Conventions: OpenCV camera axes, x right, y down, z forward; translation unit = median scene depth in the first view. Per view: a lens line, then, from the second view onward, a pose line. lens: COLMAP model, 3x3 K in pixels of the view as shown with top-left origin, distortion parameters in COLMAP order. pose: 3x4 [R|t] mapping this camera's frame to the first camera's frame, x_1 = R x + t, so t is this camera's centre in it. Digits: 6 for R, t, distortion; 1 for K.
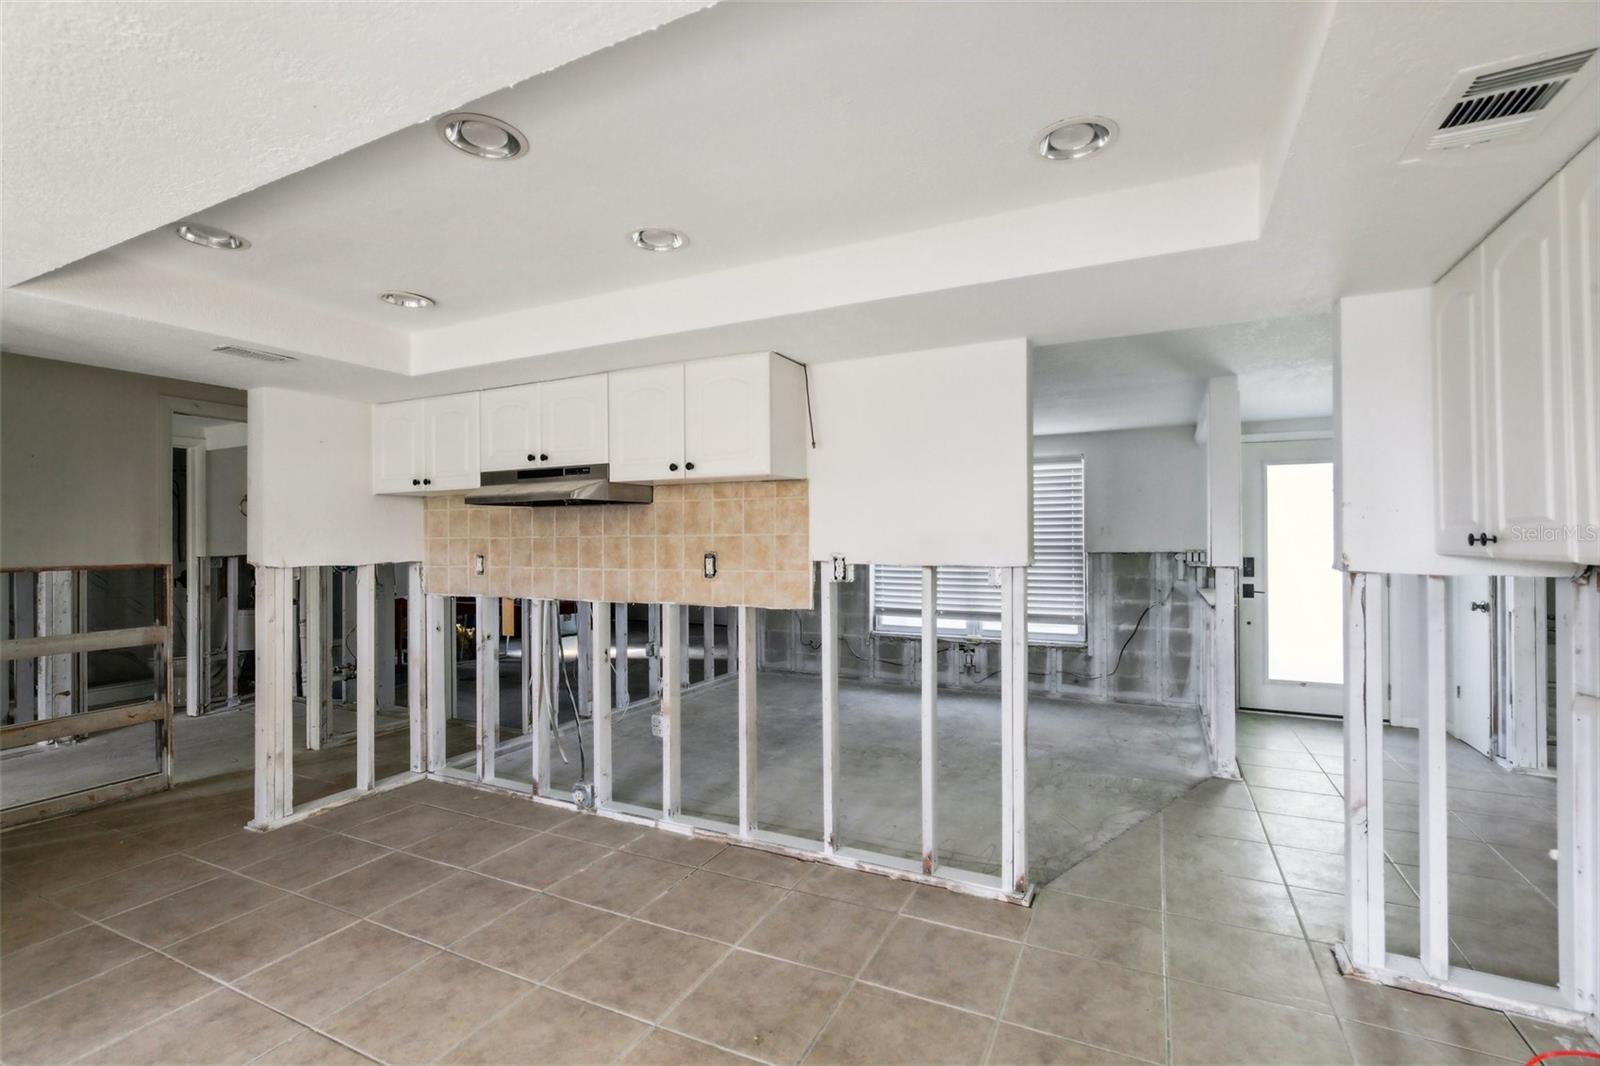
lens RADIAL K [[734.1, 0, 806.1], [0, 734.1, 539.2], [0, 0, 1]] dist [-0.007857, 0.005921]
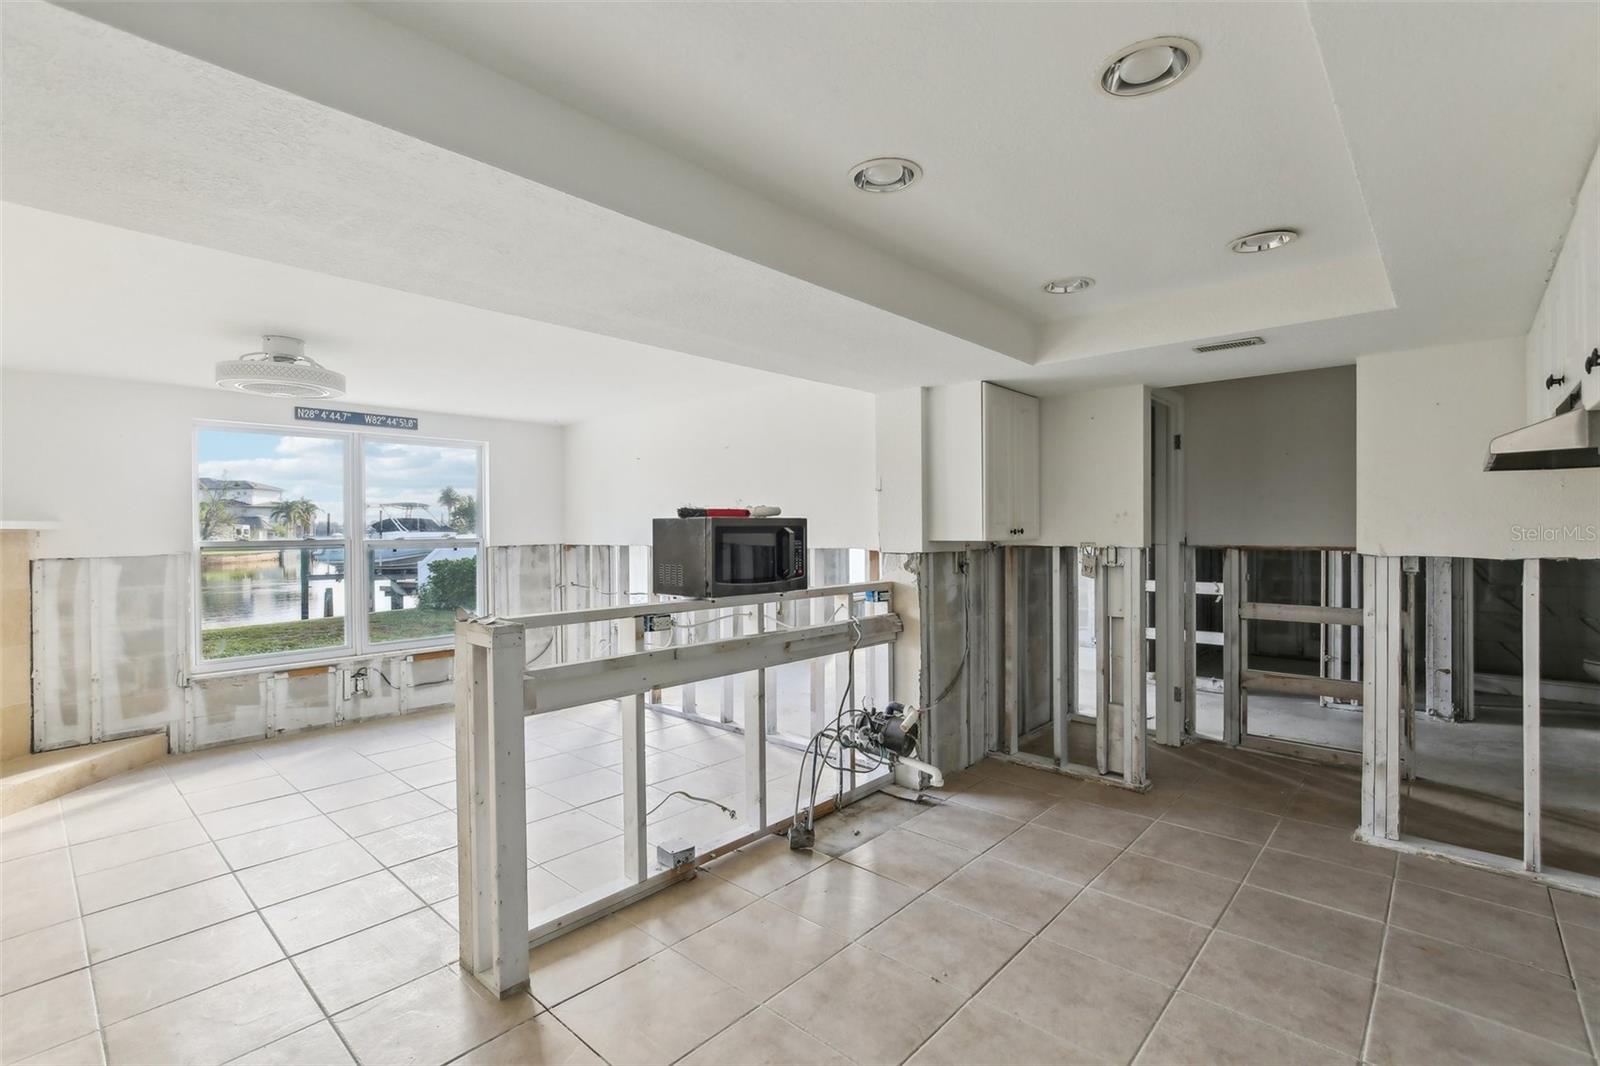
lens RADIAL K [[734.1, 0, 781.1], [0, 734.1, 532.5], [0, 0, 1]] dist [-0.007857, 0.005921]
pose [[-0.304747, 0.014126, -0.952328, 0.298244], [0.011163, 0.999874, 0.011259, -0.007057], [0.952368, -0.007200, -0.304867, 0.493909]]
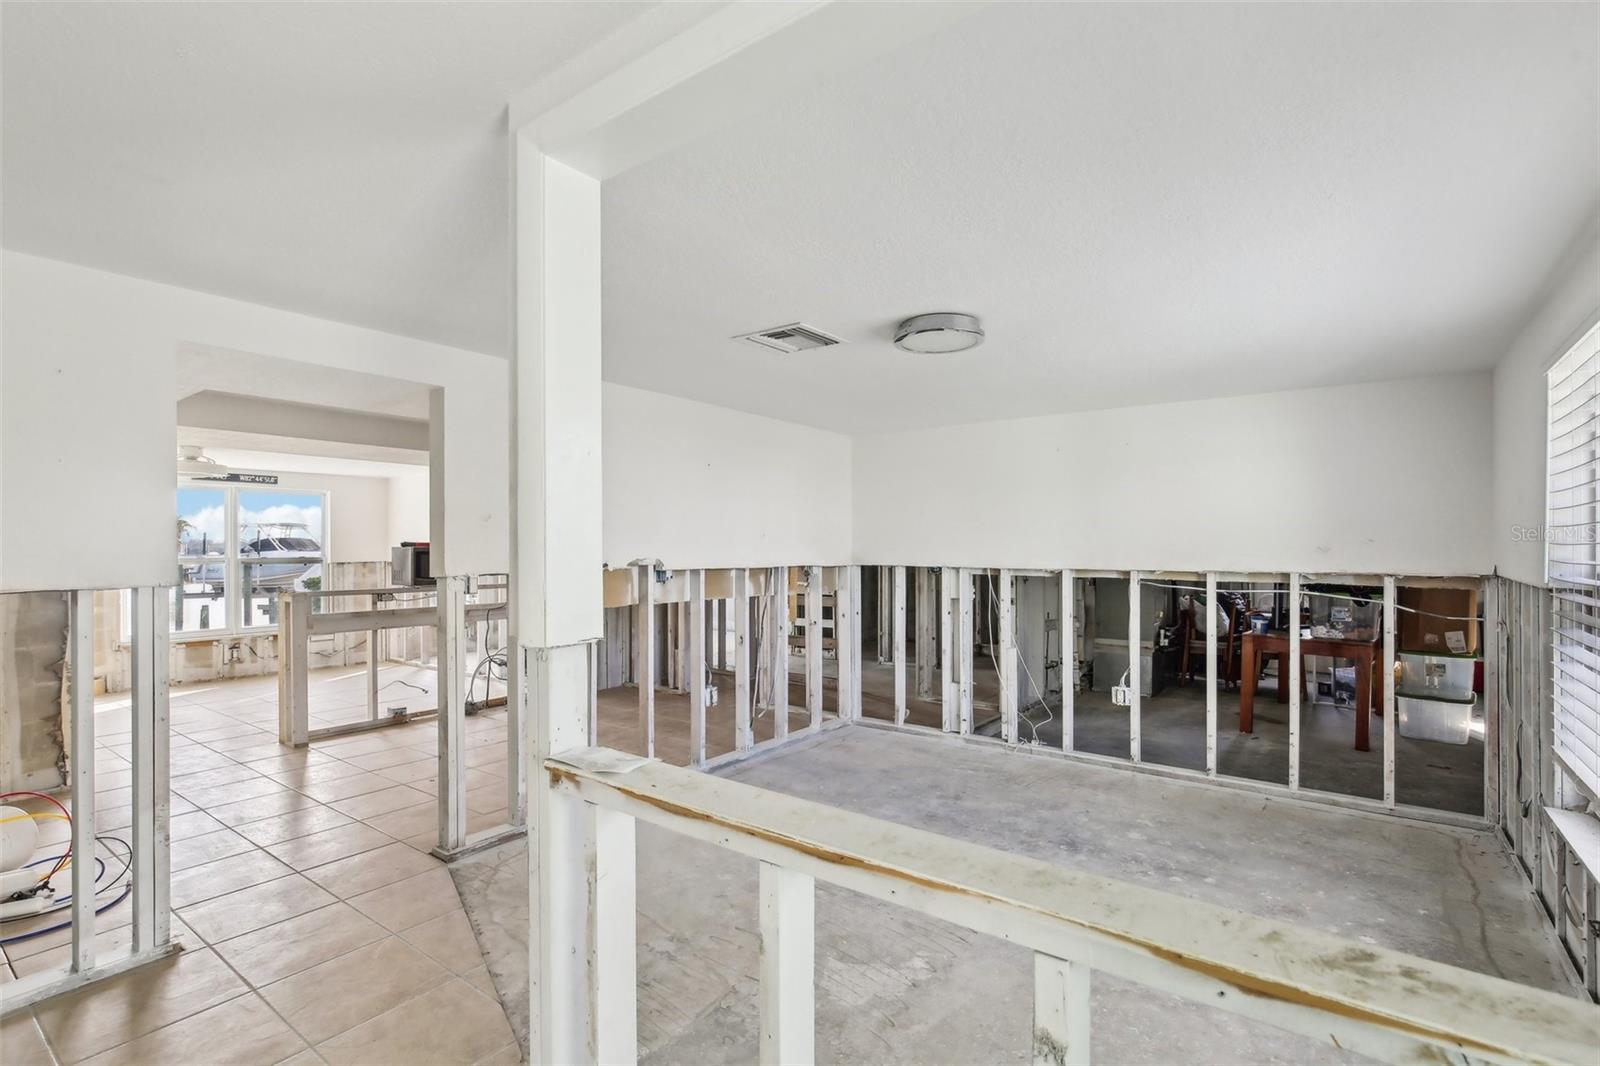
lens RADIAL K [[734.1, 0, 753.7], [0, 734.1, 547.7], [0, 0, 1]] dist [-0.007857, 0.005921]
pose [[-0.215884, 0.006416, -0.976398, 0.885433], [0.006927, 0.999963, 0.005039, -0.014689], [0.976394, -0.005675, -0.215921, 1.143954]]
